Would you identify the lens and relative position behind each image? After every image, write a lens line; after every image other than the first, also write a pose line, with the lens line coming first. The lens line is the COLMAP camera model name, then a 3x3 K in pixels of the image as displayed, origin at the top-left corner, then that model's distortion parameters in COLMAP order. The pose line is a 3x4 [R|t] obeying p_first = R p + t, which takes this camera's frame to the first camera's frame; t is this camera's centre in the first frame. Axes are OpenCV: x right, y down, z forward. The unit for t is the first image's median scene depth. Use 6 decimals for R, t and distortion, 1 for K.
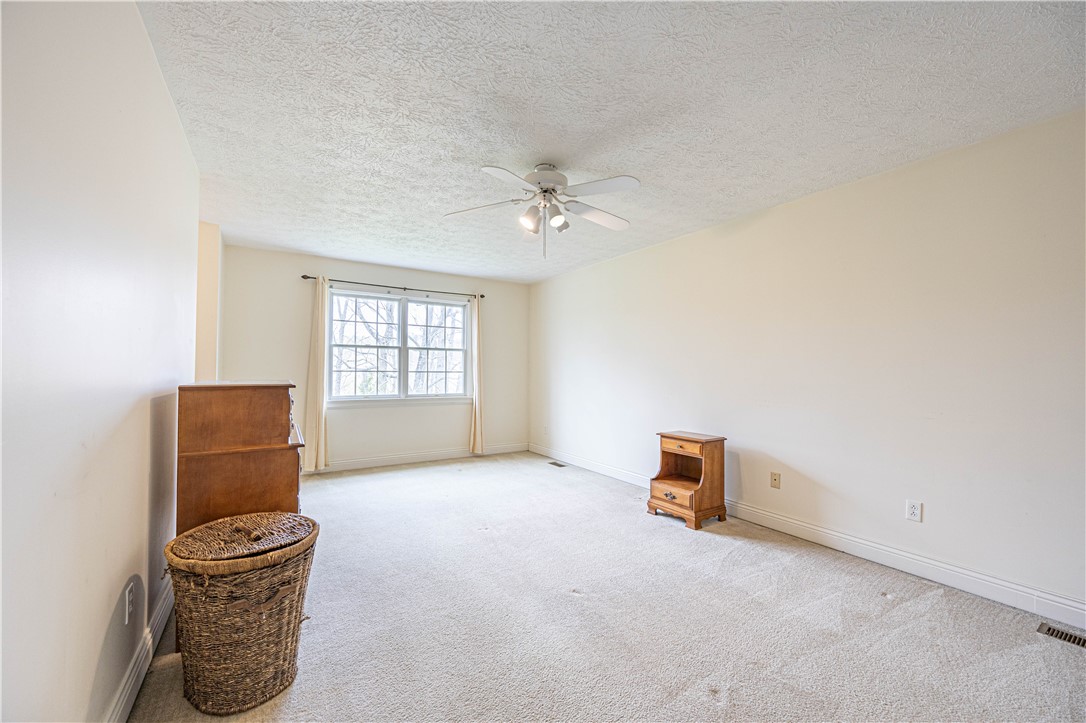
lens RADIAL K [[421.9, 0, 539.4], [0, 421.9, 365.7], [0, 0, 1]] dist [0.000297, 0.000184]
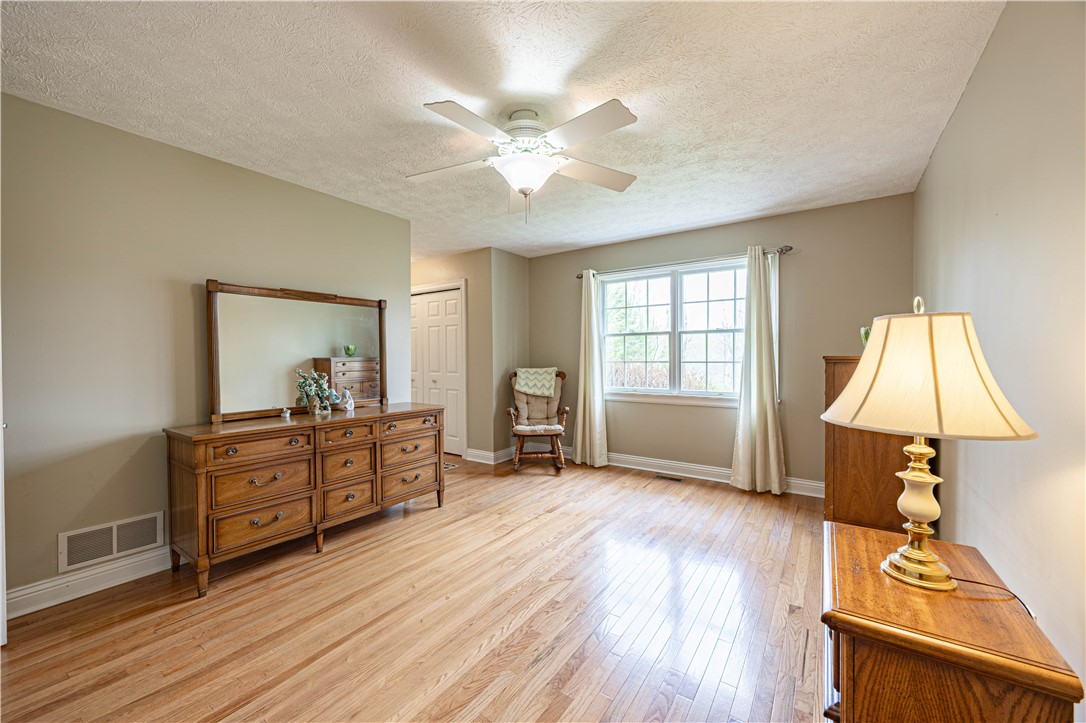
lens RADIAL K [[421.9, 0, 543.6], [0, 421.9, 364.4], [0, 0, 1]] dist [0.000297, 0.000184]
pose [[0.370791, 0.003874, -0.928708, 0.329211], [0.024142, 0.999613, 0.013809, 0.000967], [0.928403, -0.027541, 0.370554, 0.463543]]
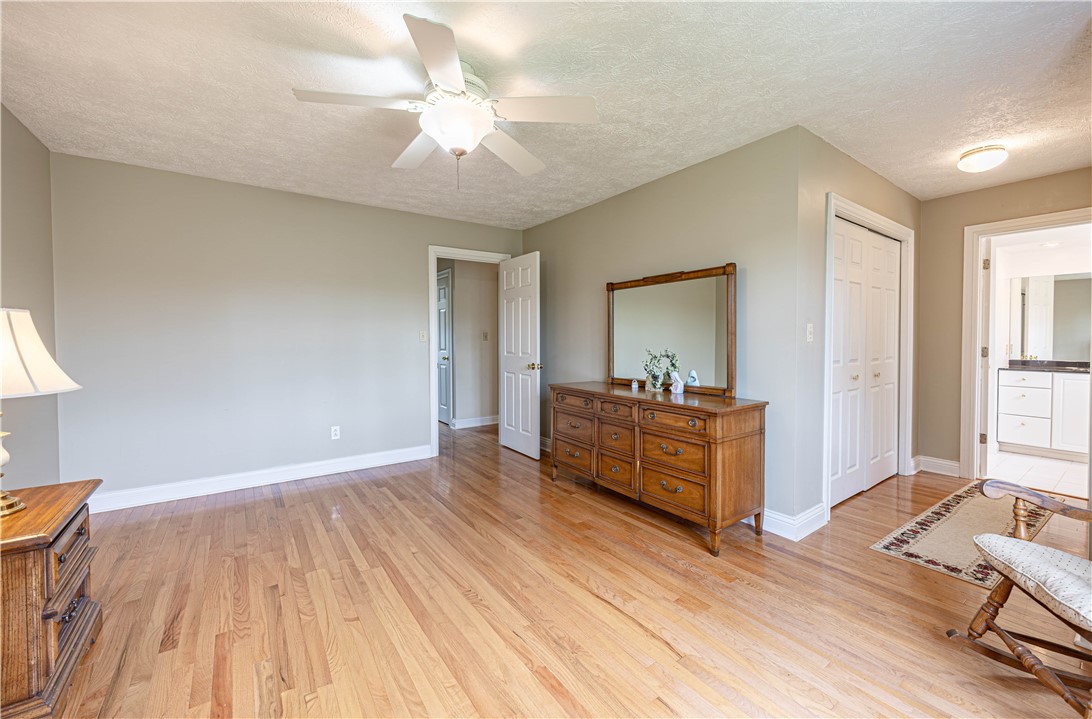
lens RADIAL K [[434.5, 0, 542.7], [0, 434.5, 348.7], [0, 0, 1]] dist [0.000723, -0.000131]
pose [[-0.999704, -0.006310, -0.023492, -0.127732], [-0.006443, 0.999964, 0.005577, 0.005824], [0.023456, 0.005726, -0.999708, 0.989537]]
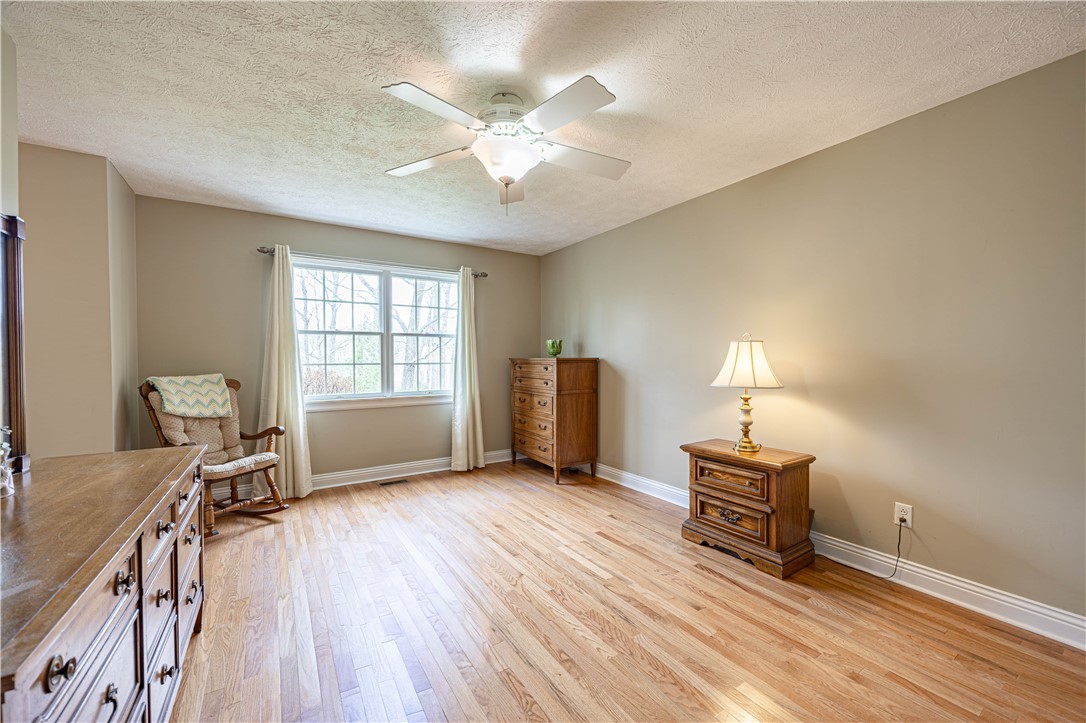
lens RADIAL K [[421.9, 0, 536.3], [0, 421.9, 364.1], [0, 0, 1]] dist [0.000297, 0.000184]
pose [[0.999841, -0.010291, -0.014529, -0.031121], [0.010737, 0.999464, 0.030942, -0.007499], [0.014203, -0.031093, 0.999416, 0.212018]]
